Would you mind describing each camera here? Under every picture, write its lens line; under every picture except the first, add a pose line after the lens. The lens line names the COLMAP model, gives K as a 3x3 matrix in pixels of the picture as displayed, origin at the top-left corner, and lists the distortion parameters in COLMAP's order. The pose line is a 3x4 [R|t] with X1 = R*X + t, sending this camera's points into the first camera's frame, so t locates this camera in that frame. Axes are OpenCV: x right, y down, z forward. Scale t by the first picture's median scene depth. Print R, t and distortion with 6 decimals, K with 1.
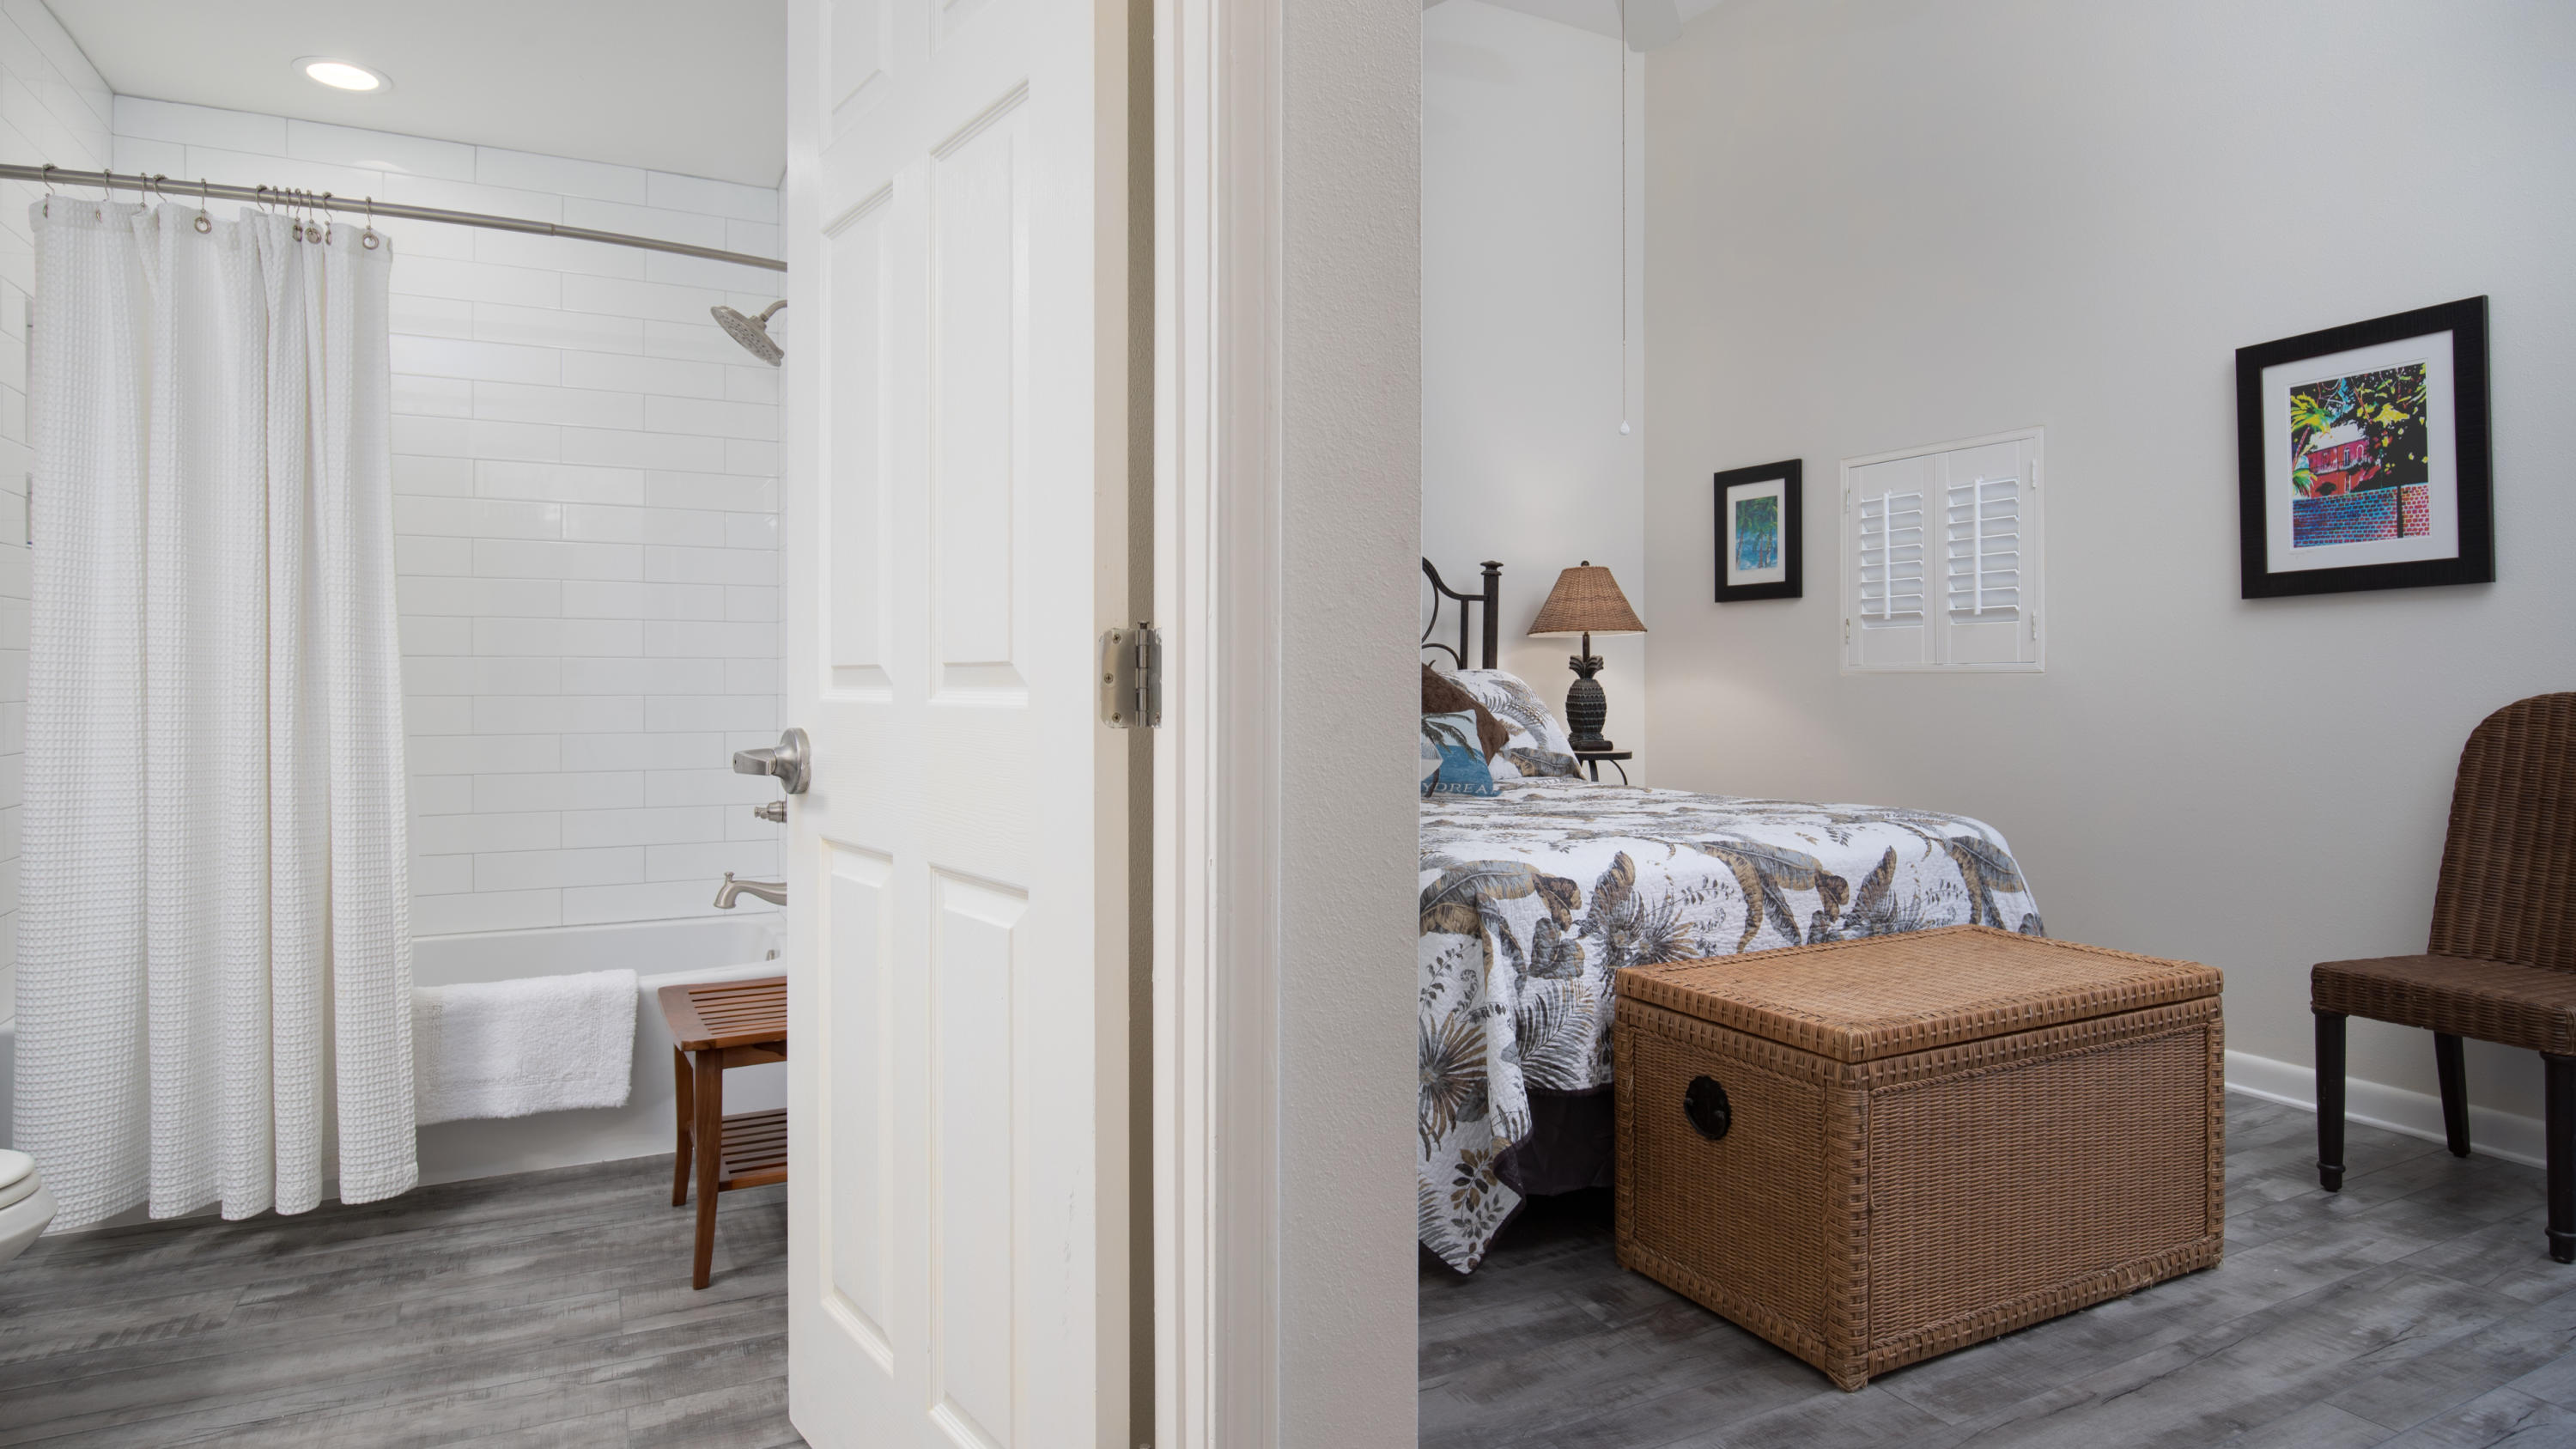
lens RADIAL K [[1312.3, 0, 1270.5], [0, 1312.3, 688.6], [0, 0, 1]] dist [-0.031603, 0.005738]
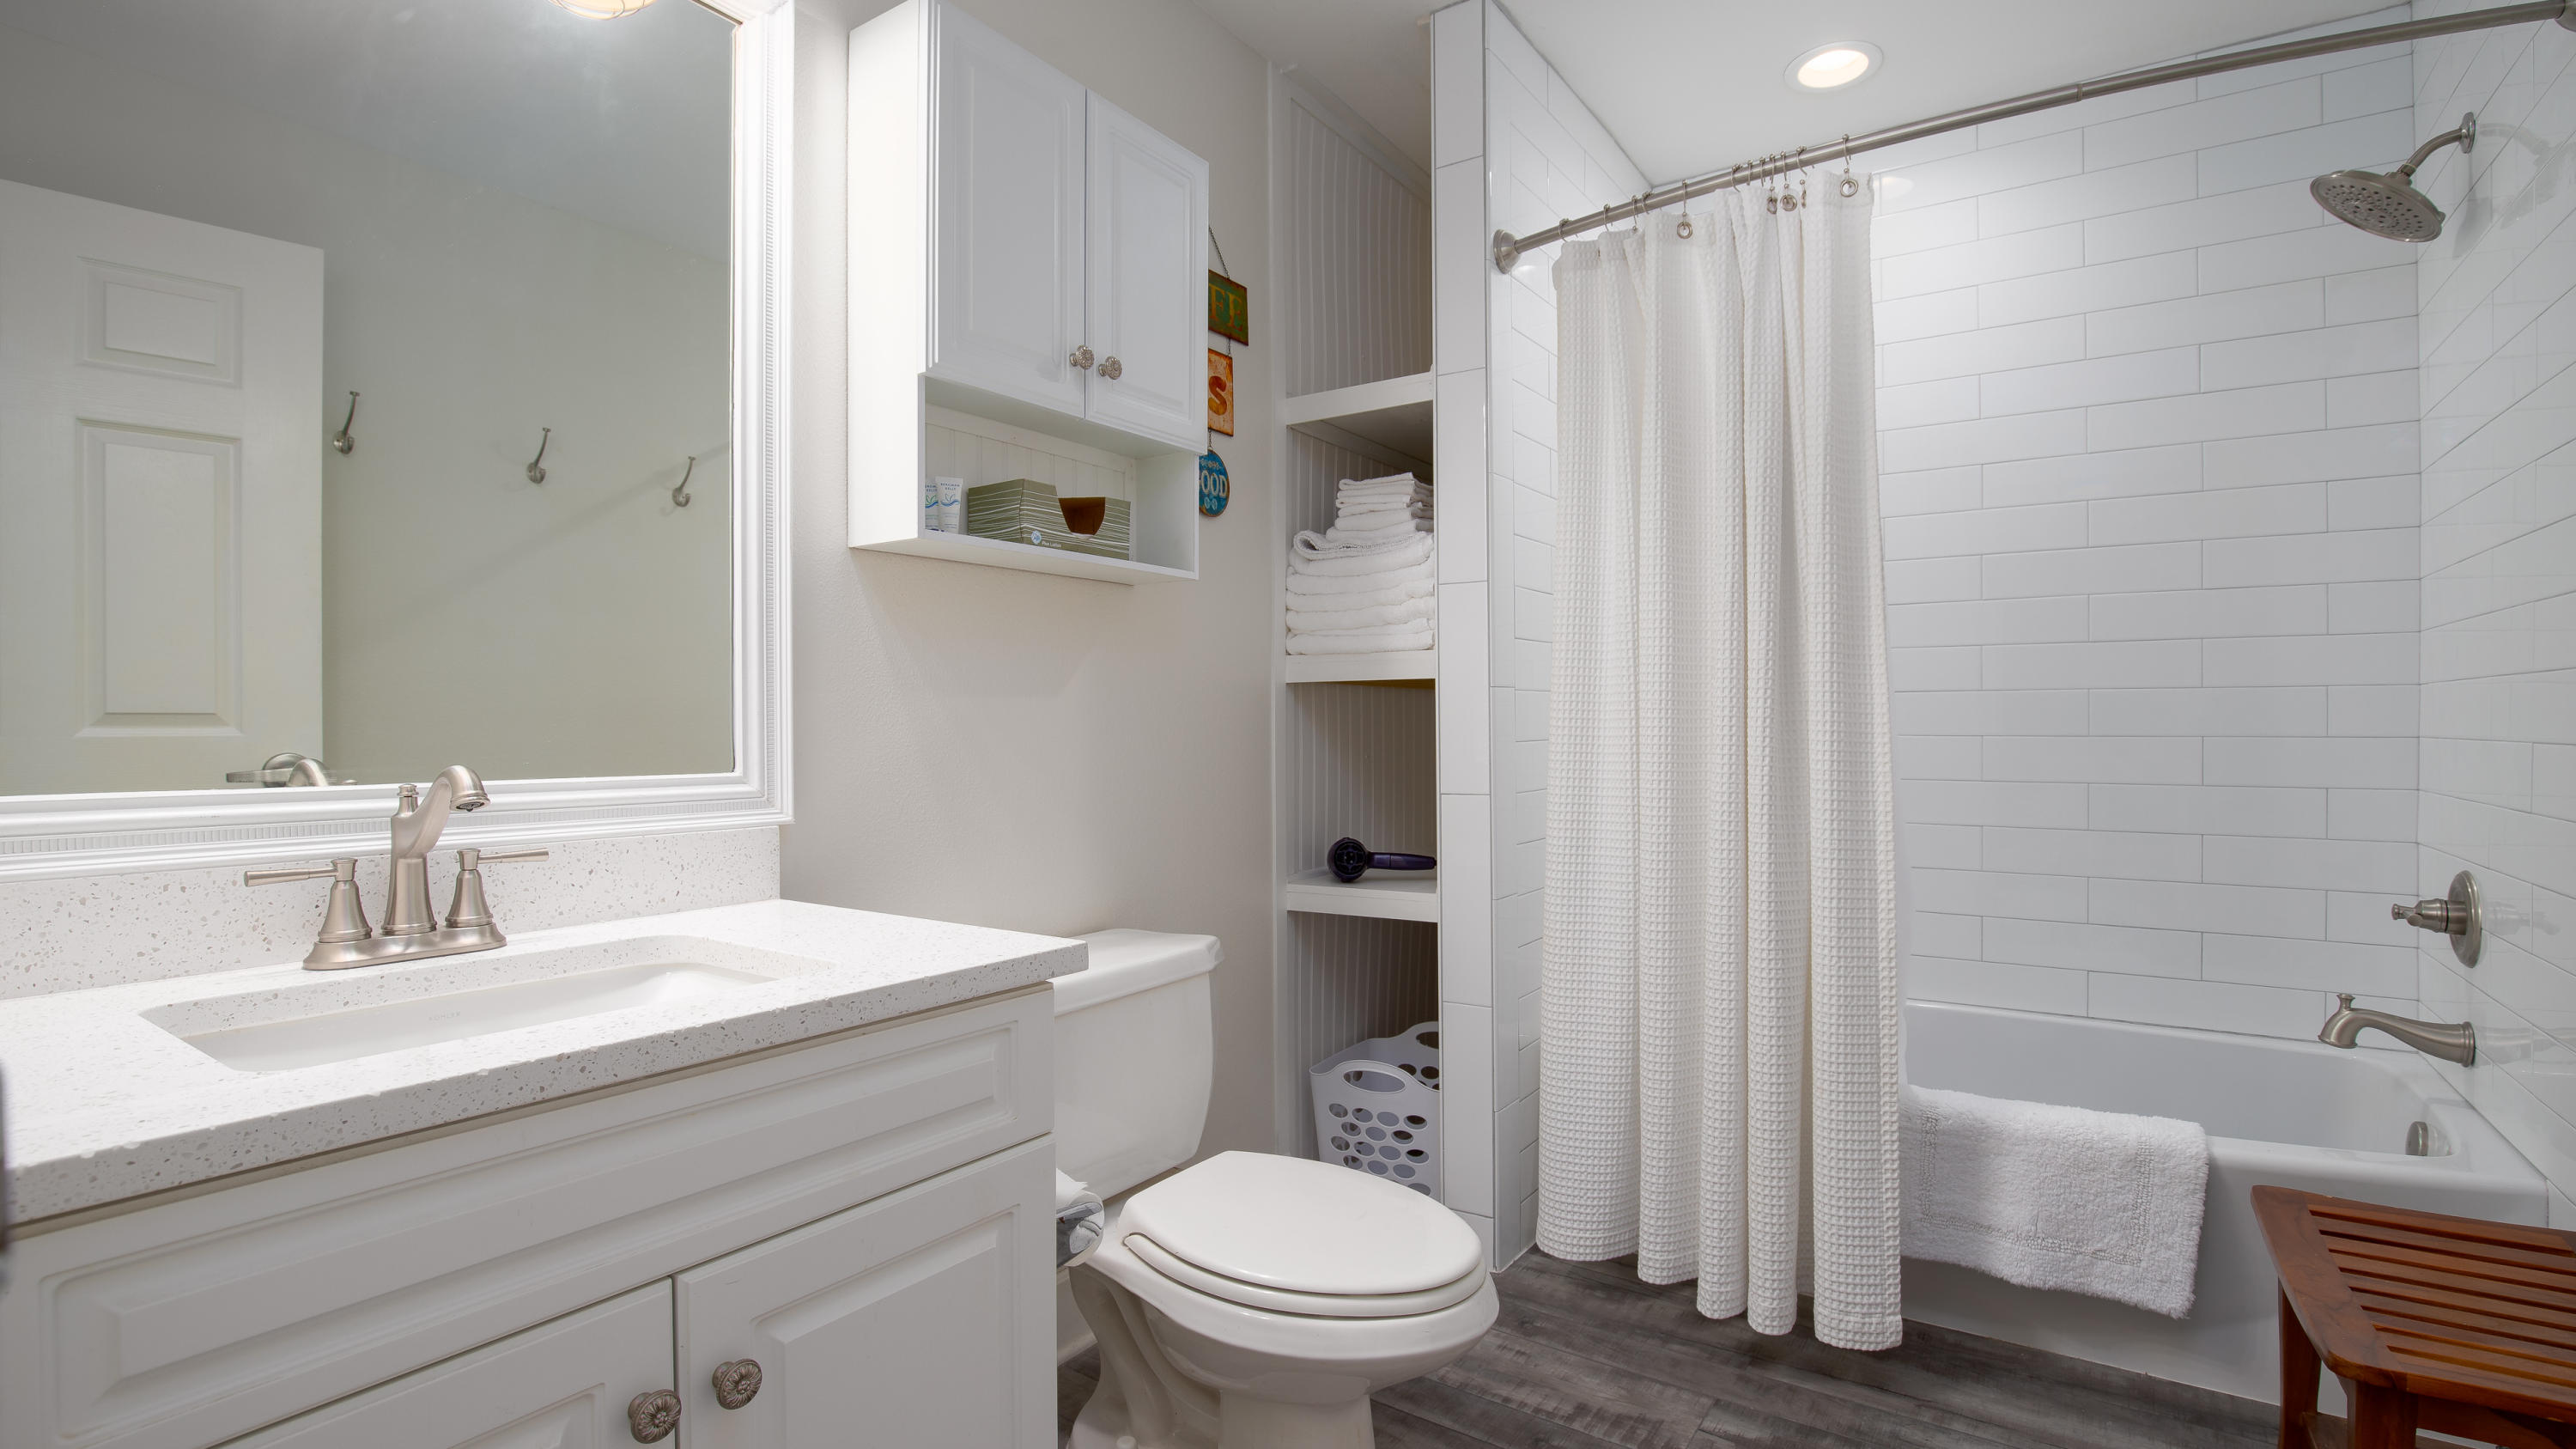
lens RADIAL K [[1208.2, 0, 1288.0], [0, 1208.2, 724.5], [0, 0, 1]] dist [-0.021908, 0.000608]
pose [[0.471530, 0.000692, -0.881850, -0.119039], [-0.000757, 1.000000, 0.000380, -0.001545], [0.881850, 0.000489, 0.471530, 0.200341]]
